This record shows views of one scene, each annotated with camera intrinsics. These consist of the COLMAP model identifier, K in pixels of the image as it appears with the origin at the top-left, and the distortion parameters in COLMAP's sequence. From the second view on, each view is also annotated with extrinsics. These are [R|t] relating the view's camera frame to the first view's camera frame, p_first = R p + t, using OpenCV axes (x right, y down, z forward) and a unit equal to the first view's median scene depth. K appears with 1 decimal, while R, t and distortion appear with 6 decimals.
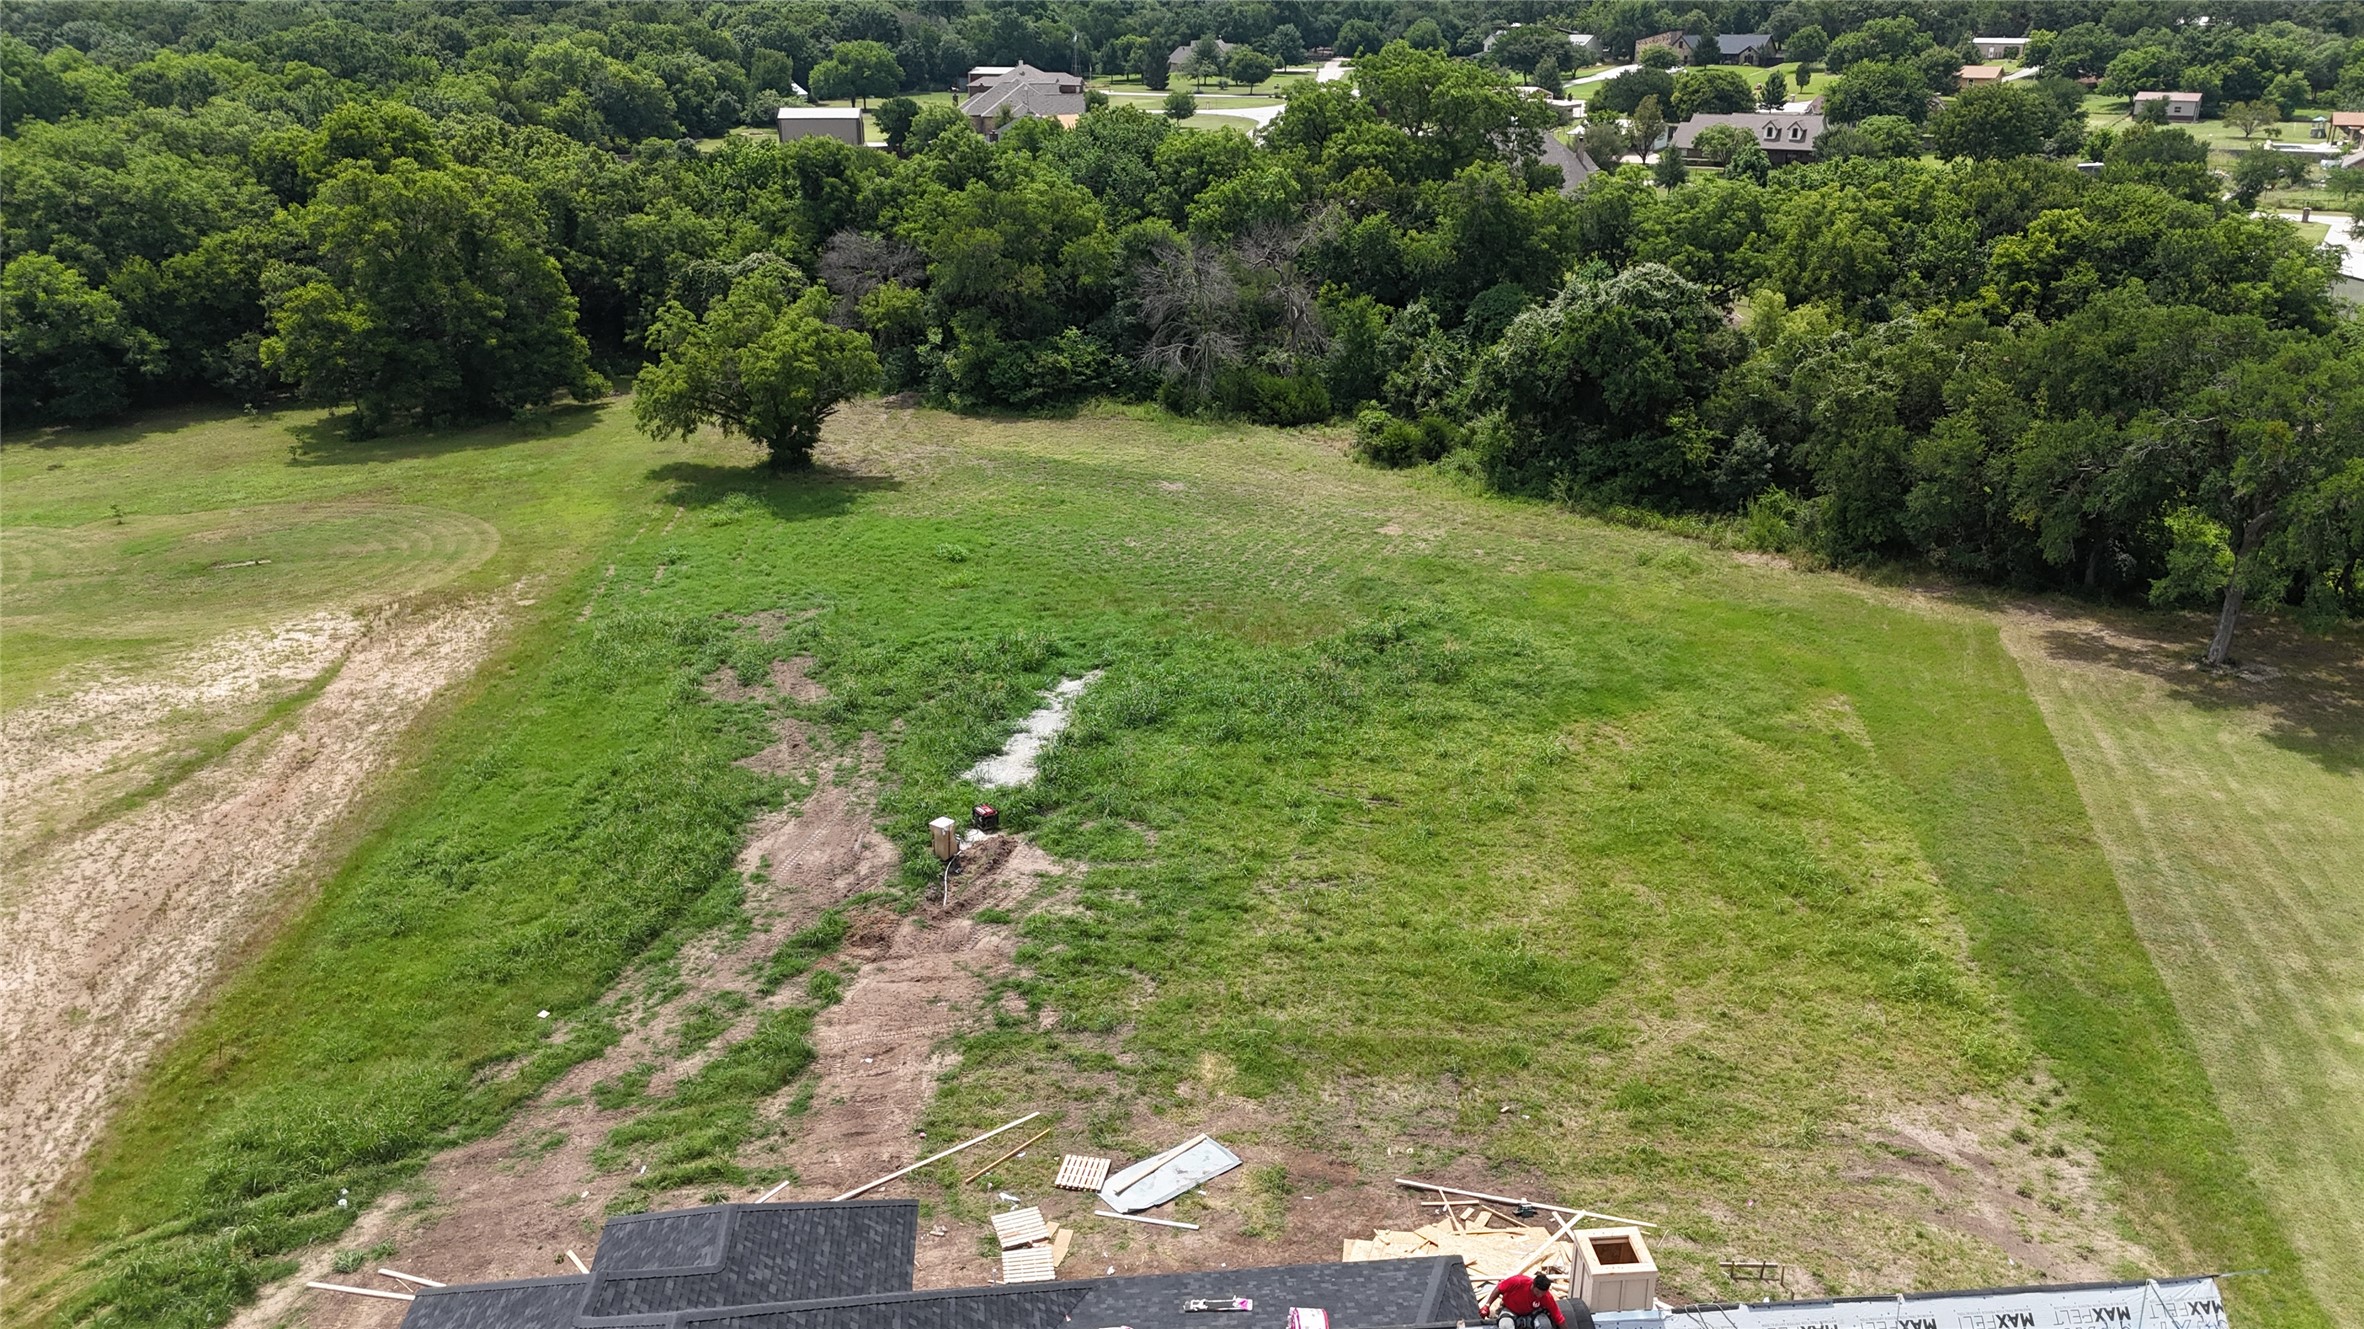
lens RADIAL K [[1734.9, 0, 1182.0], [0, 1734.9, 664.5], [0, 0, 1]] dist [0.081485, -0.076627]
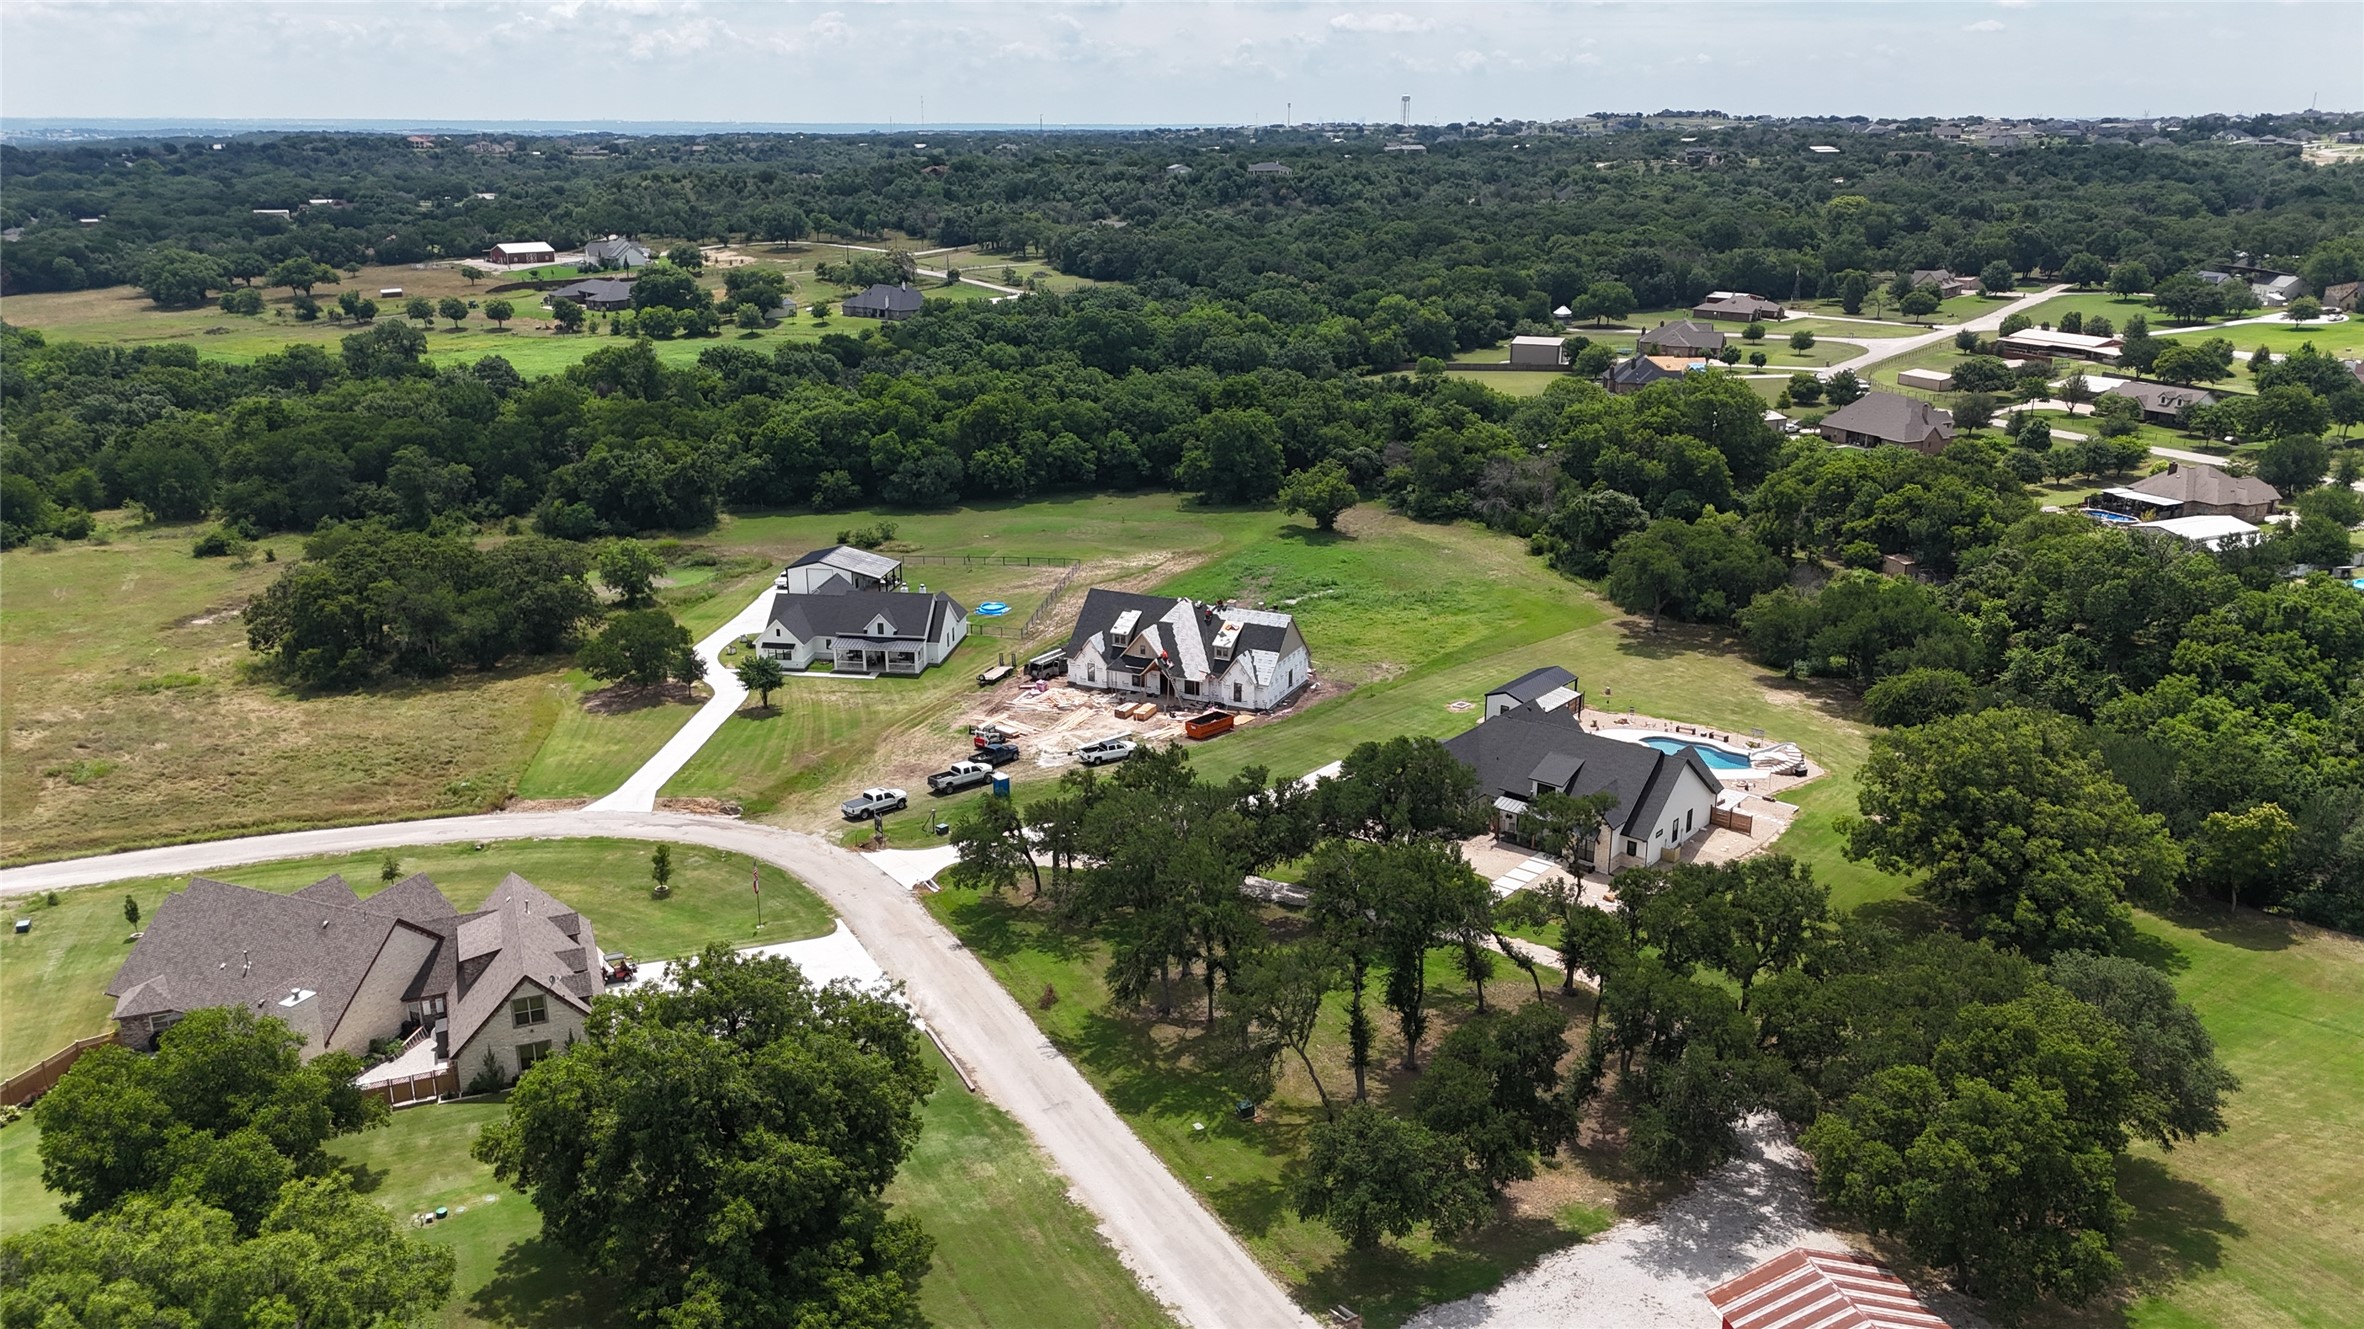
lens RADIAL K [[1716.6, 0, 1182.0], [0, 1716.6, 664.5], [0, 0, 1]] dist [0.071445, -0.030951]
pose [[0.856960, 0.154380, -0.491717, 0.828777], [-0.184081, 0.982835, -0.012243, 0.150305], [0.481387, 0.101007, 0.870669, -1.274949]]
